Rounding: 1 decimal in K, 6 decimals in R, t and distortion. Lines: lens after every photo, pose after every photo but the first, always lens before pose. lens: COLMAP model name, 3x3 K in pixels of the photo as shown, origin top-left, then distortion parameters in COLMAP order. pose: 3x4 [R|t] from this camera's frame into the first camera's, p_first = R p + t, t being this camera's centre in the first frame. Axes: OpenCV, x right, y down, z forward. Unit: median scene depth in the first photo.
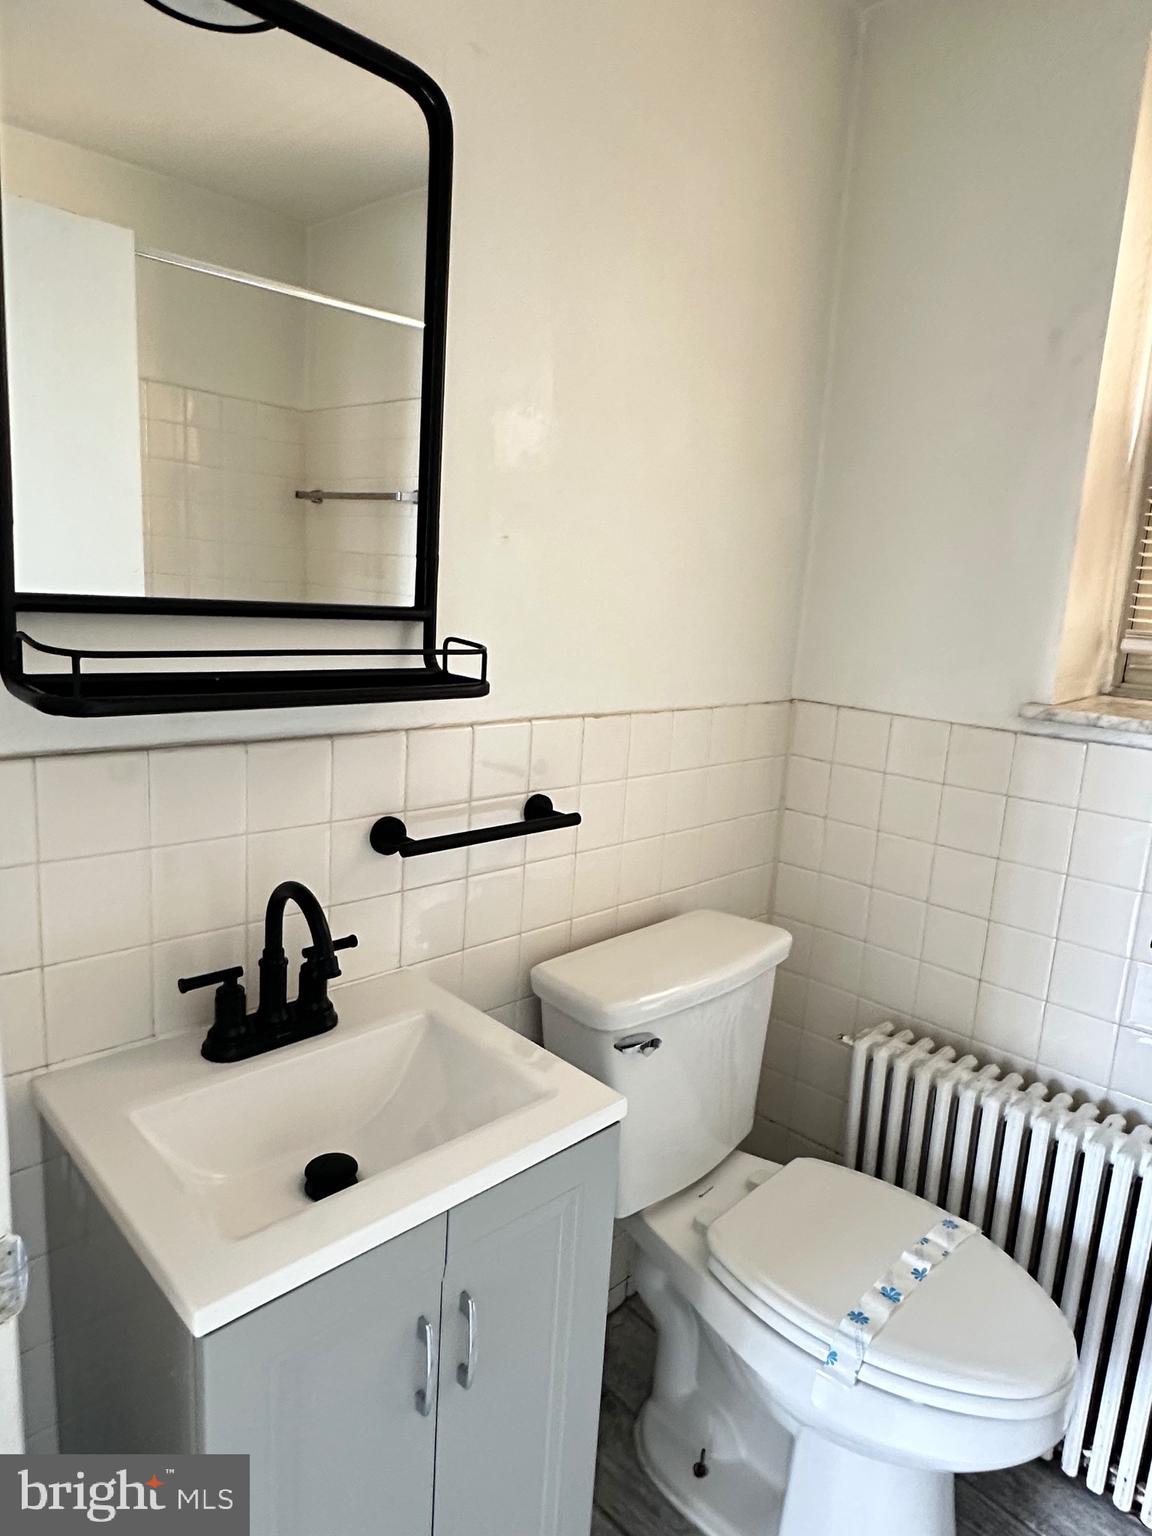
lens RADIAL K [[965.7, 0, 576.0], [0, 965.7, 768.0], [0, 0, 1]] dist [-0.000332, 0.000464]
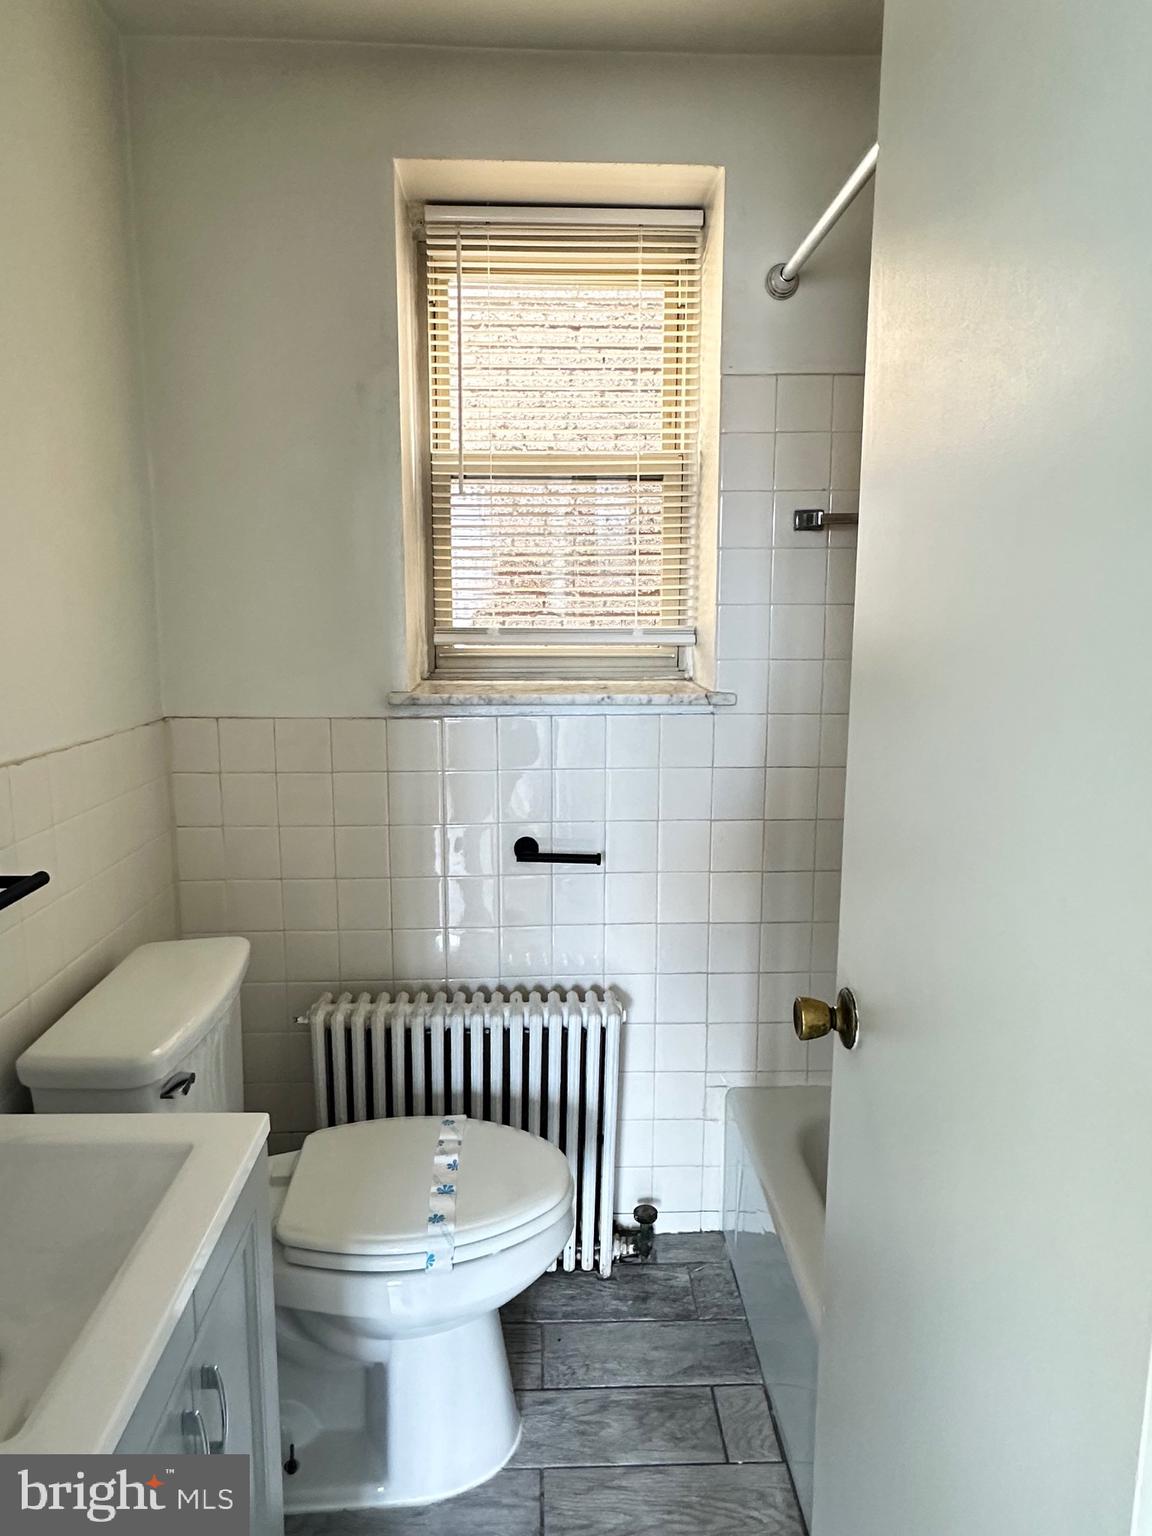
lens RADIAL K [[976.5, 0, 569.7], [0, 976.5, 772.2], [0, 0, 1]] dist [0.005807, -0.002001]
pose [[0.649033, -0.174274, 0.740530, -0.309228], [0.171873, 0.981831, 0.080424, -0.029772], [-0.741091, 0.075079, 0.667194, 0.028090]]
